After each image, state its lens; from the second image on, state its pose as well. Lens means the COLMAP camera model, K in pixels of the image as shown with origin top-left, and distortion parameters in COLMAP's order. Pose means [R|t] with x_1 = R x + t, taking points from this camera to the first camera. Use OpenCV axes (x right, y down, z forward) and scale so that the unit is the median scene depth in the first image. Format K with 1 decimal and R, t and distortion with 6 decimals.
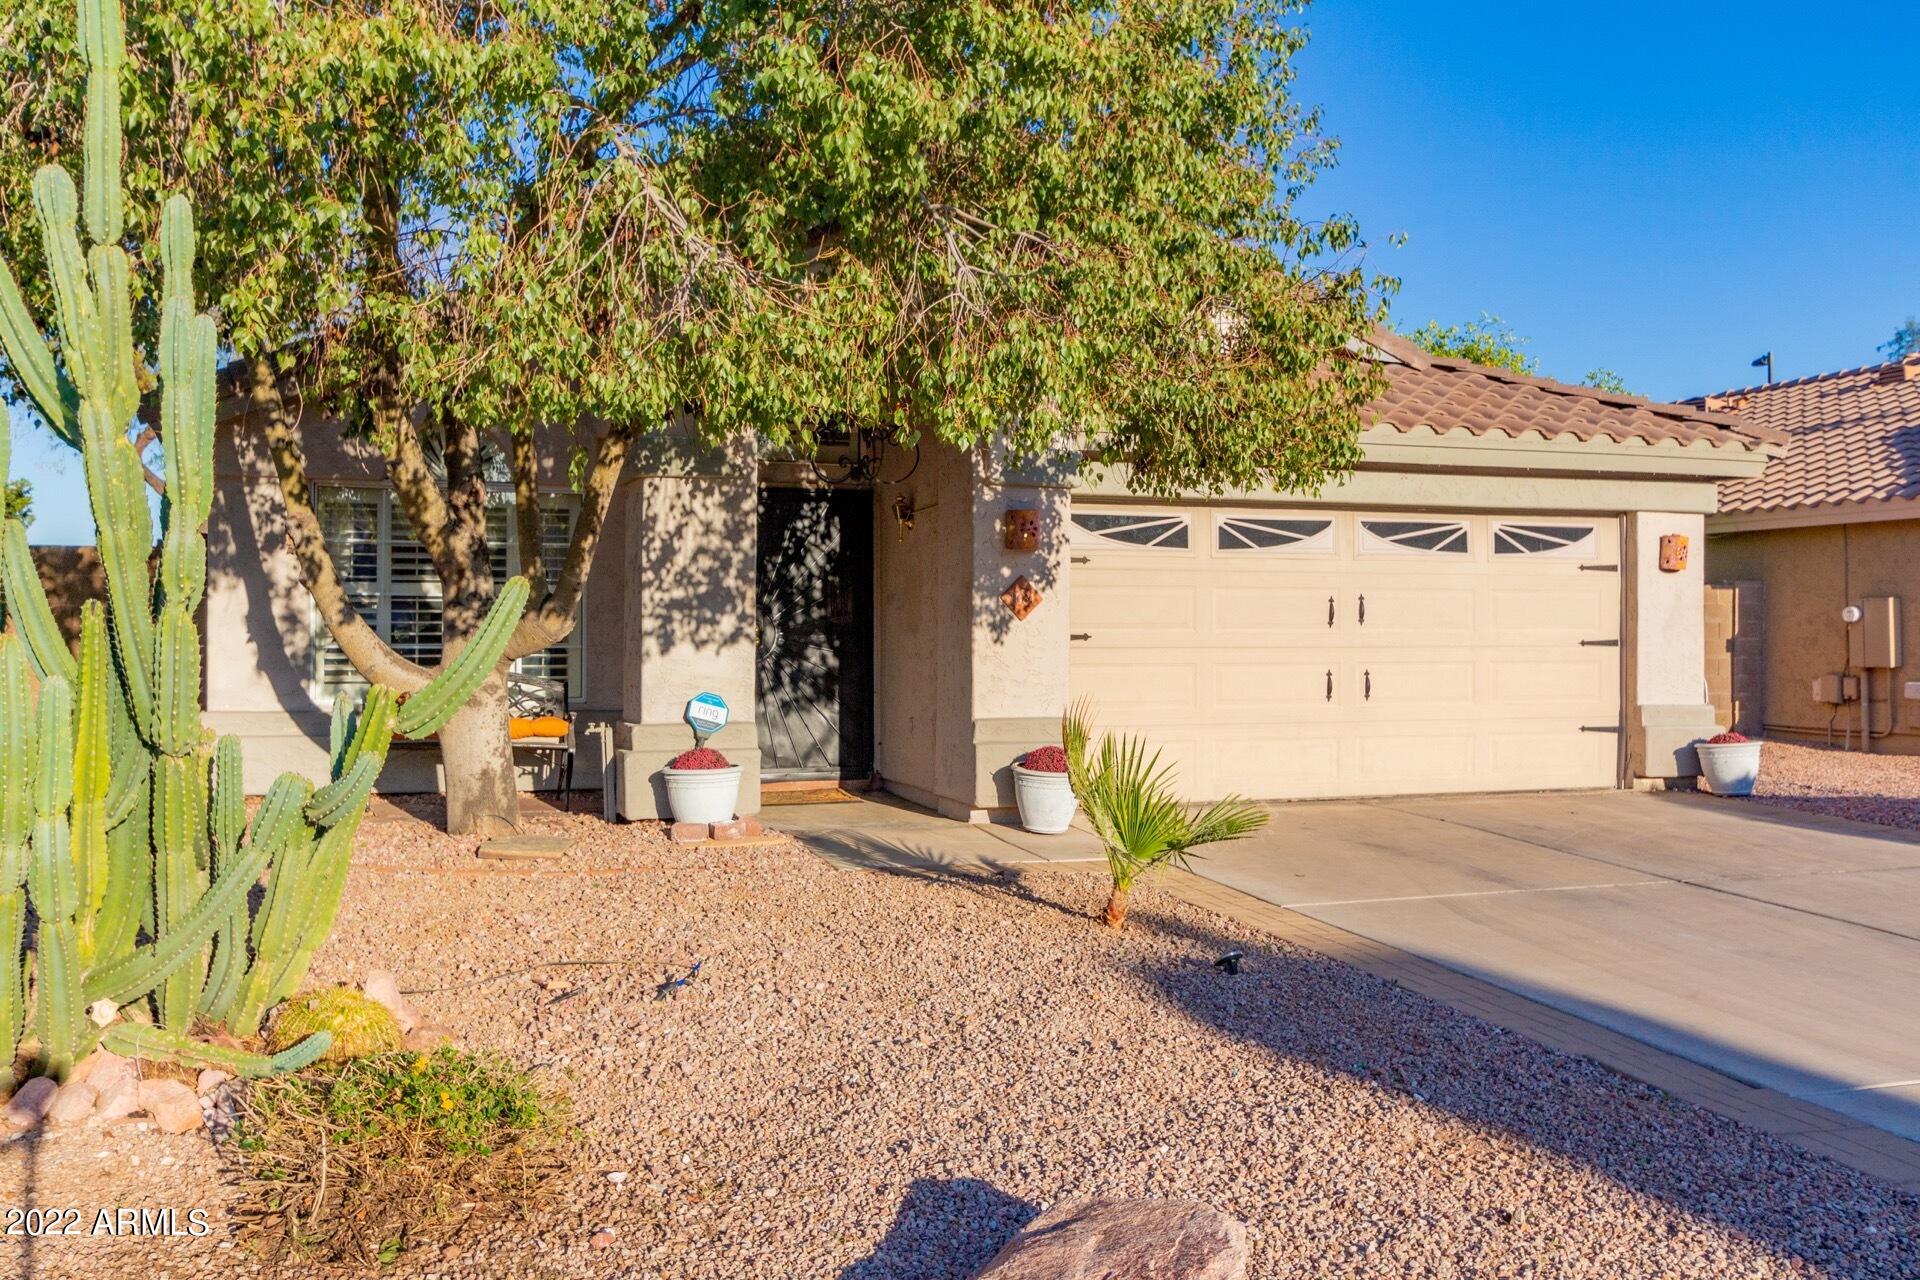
lens RADIAL K [[1719.9, 0, 1002.2], [0, 1719.9, 593.6], [0, 0, 1]] dist [-0.009975, 0.006216]
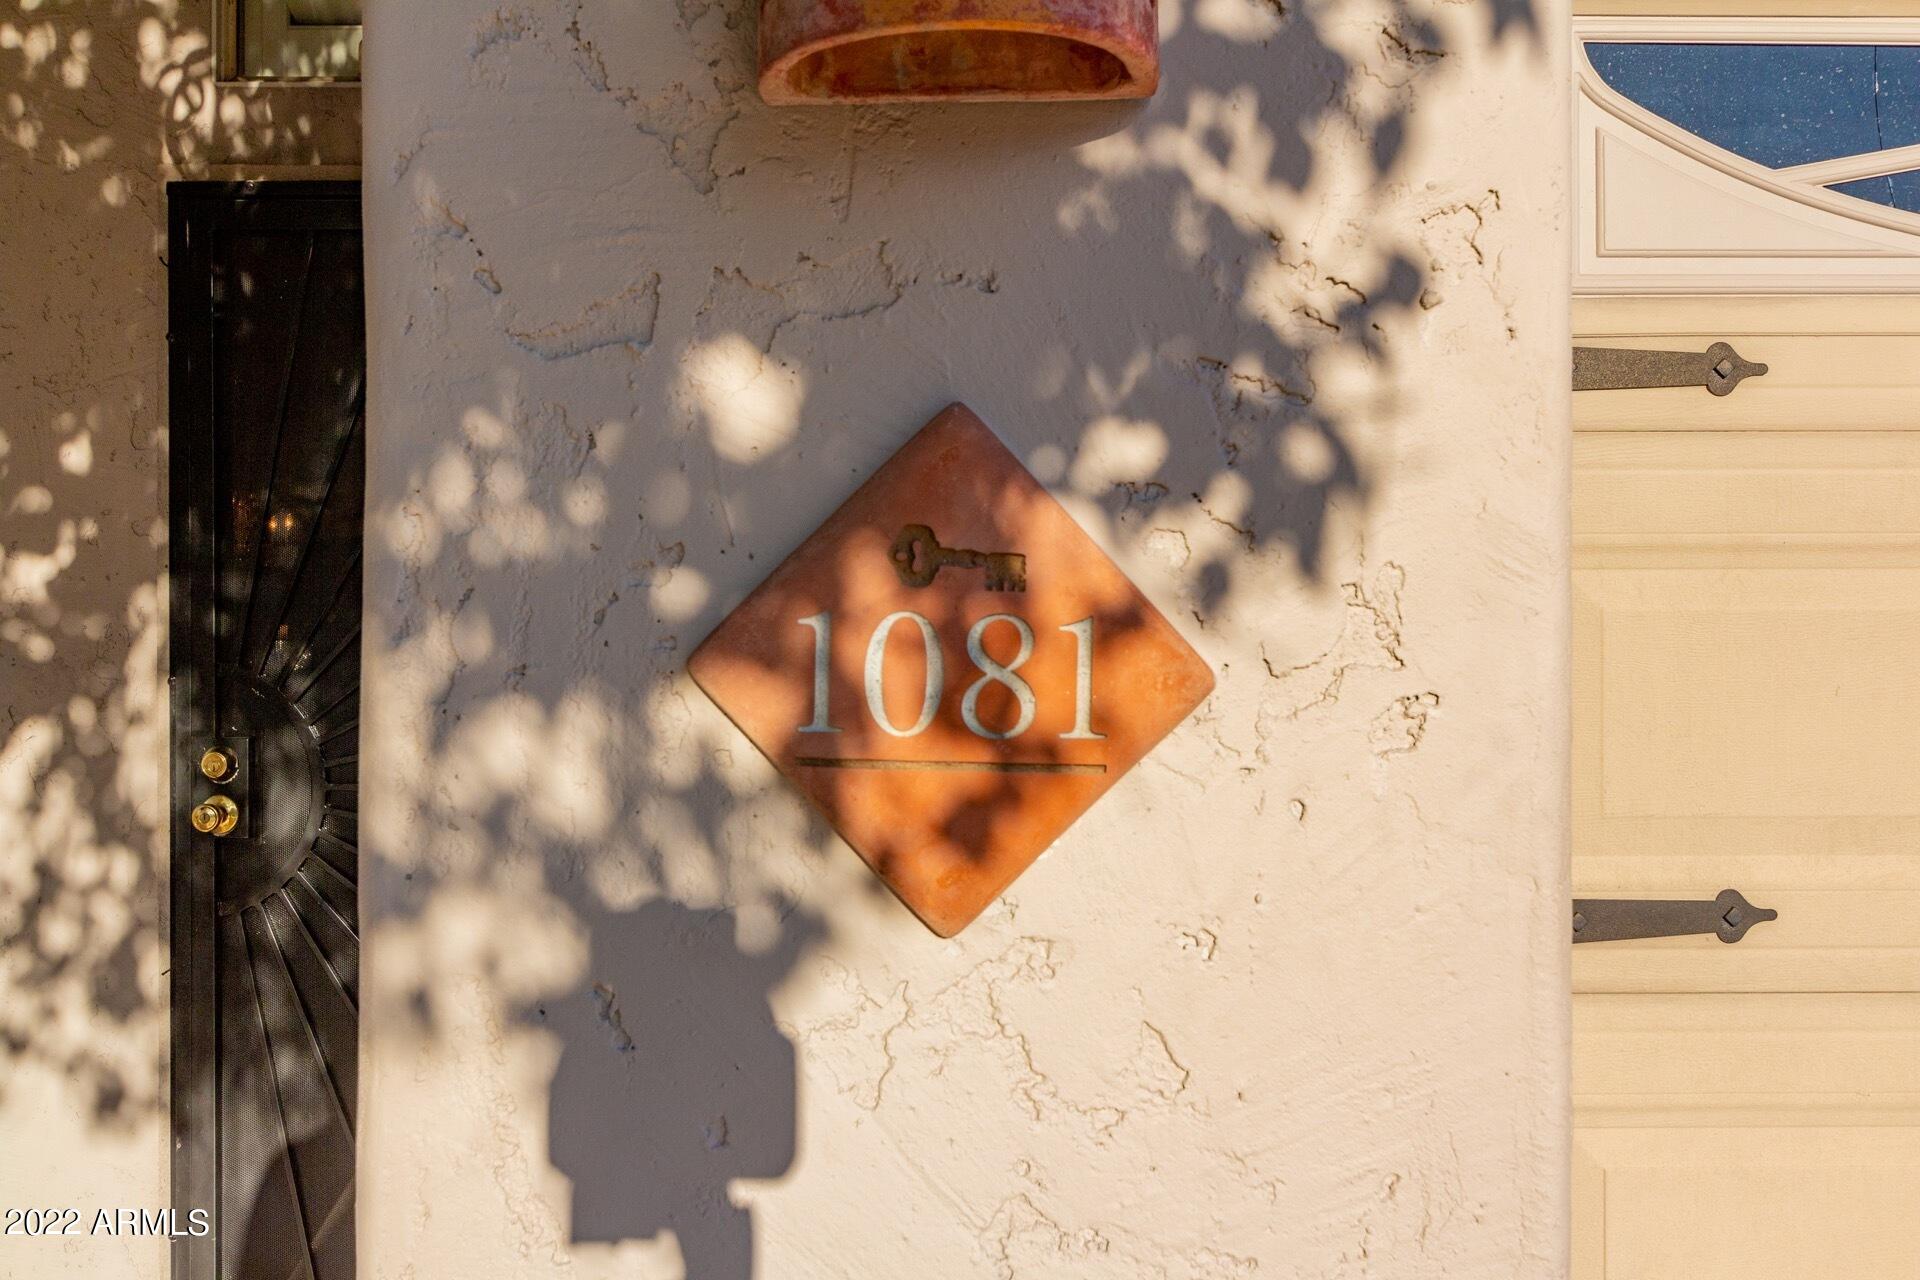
lens RADIAL K [[1719.9, 0, 952.2], [0, 1719.9, 628.1], [0, 0, 1]] dist [-0.009975, 0.006216]
pose [[0.938361, -0.014696, -0.345345, 0.039742], [0.019254, 0.999767, 0.009771, -0.001533], [0.345121, -0.015818, 0.938425, 0.886733]]
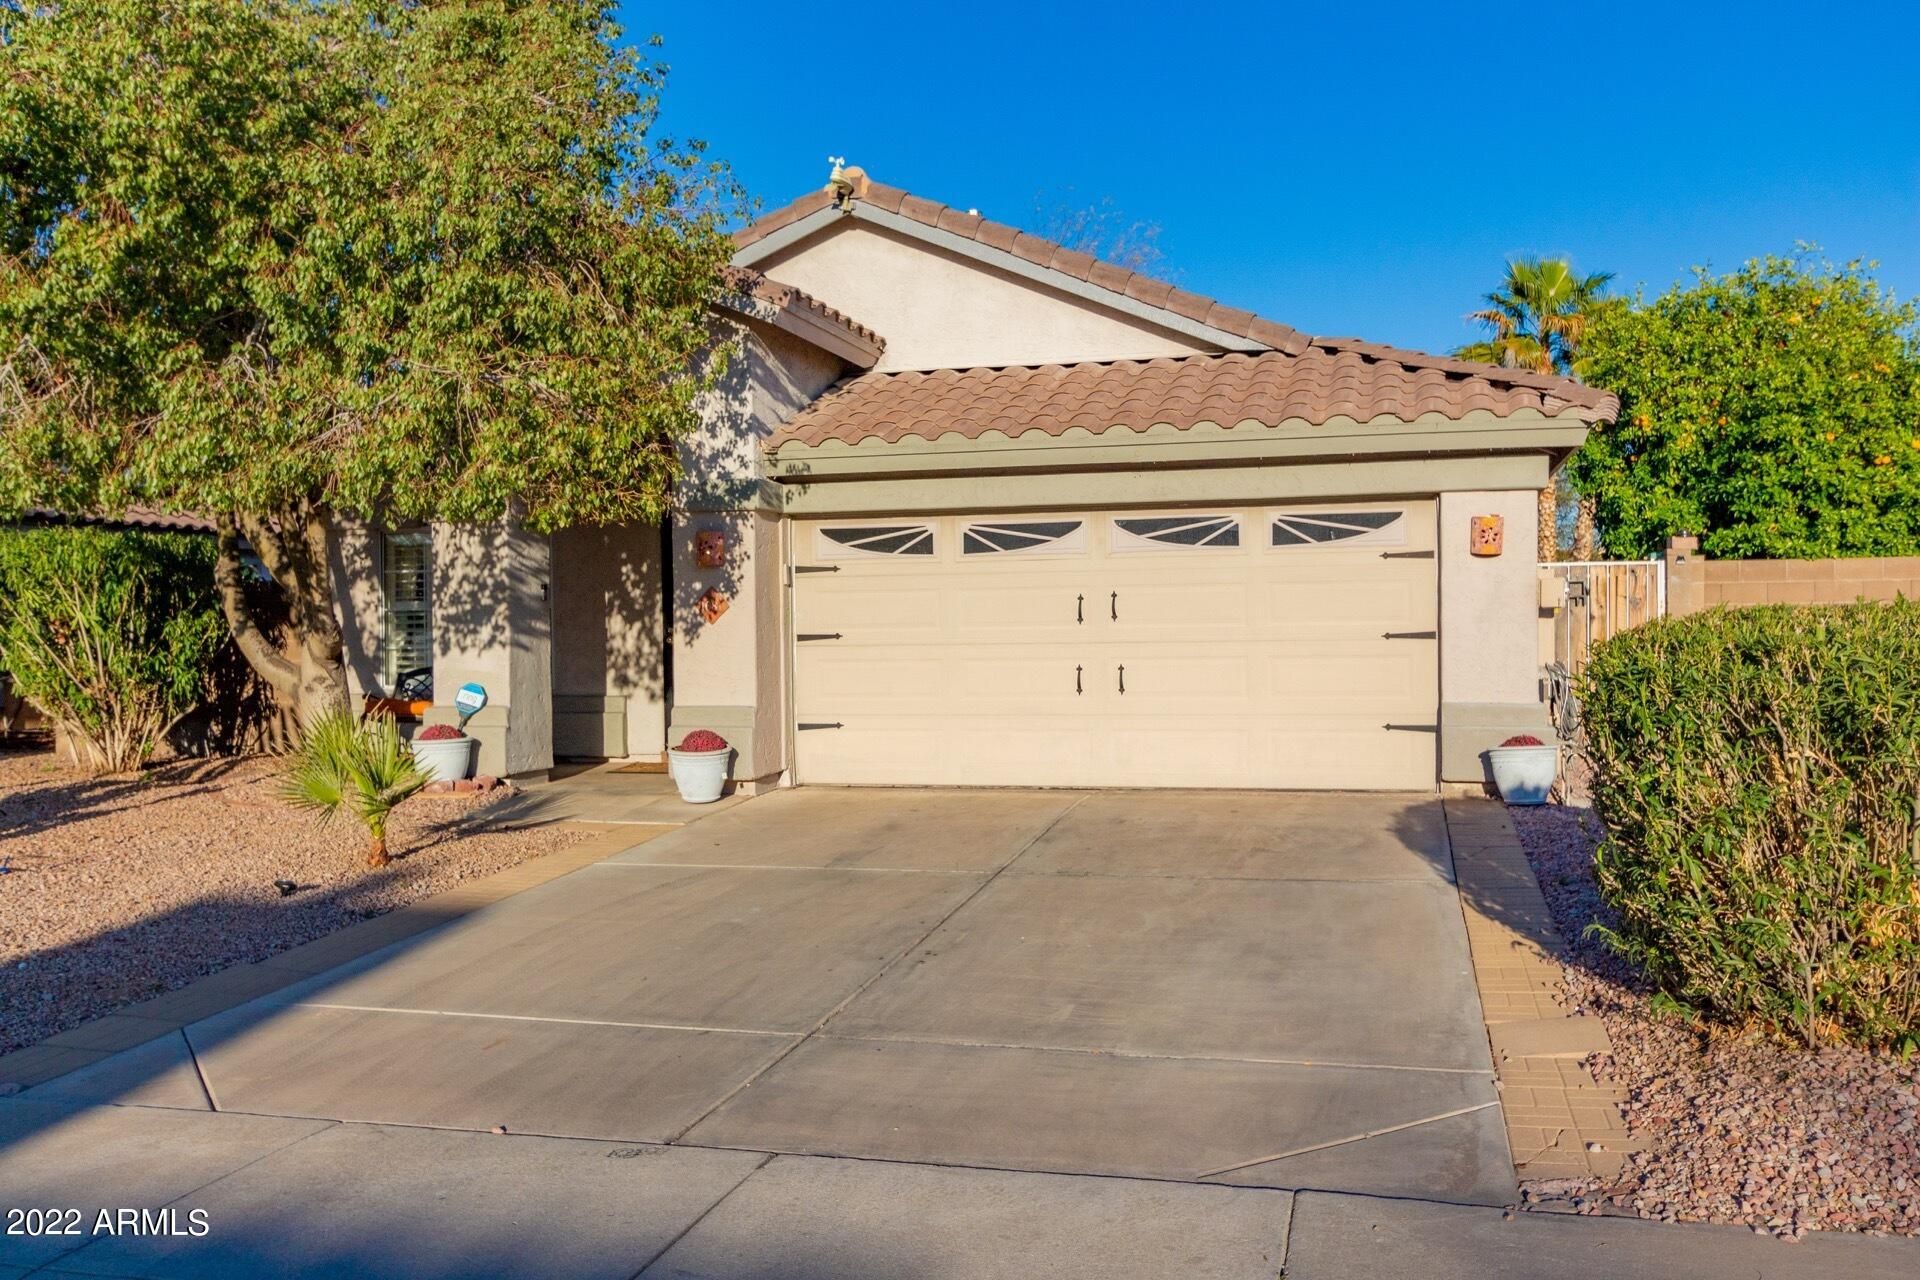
lens RADIAL K [[1719.9, 0, 976.5], [0, 1719.9, 641.1], [0, 0, 1]] dist [-0.009975, 0.006216]
pose [[0.820505, -0.007239, -0.571593, 0.812566], [0.028771, 0.999175, 0.028647, -0.002210], [0.570915, -0.039950, 0.820037, 0.122297]]
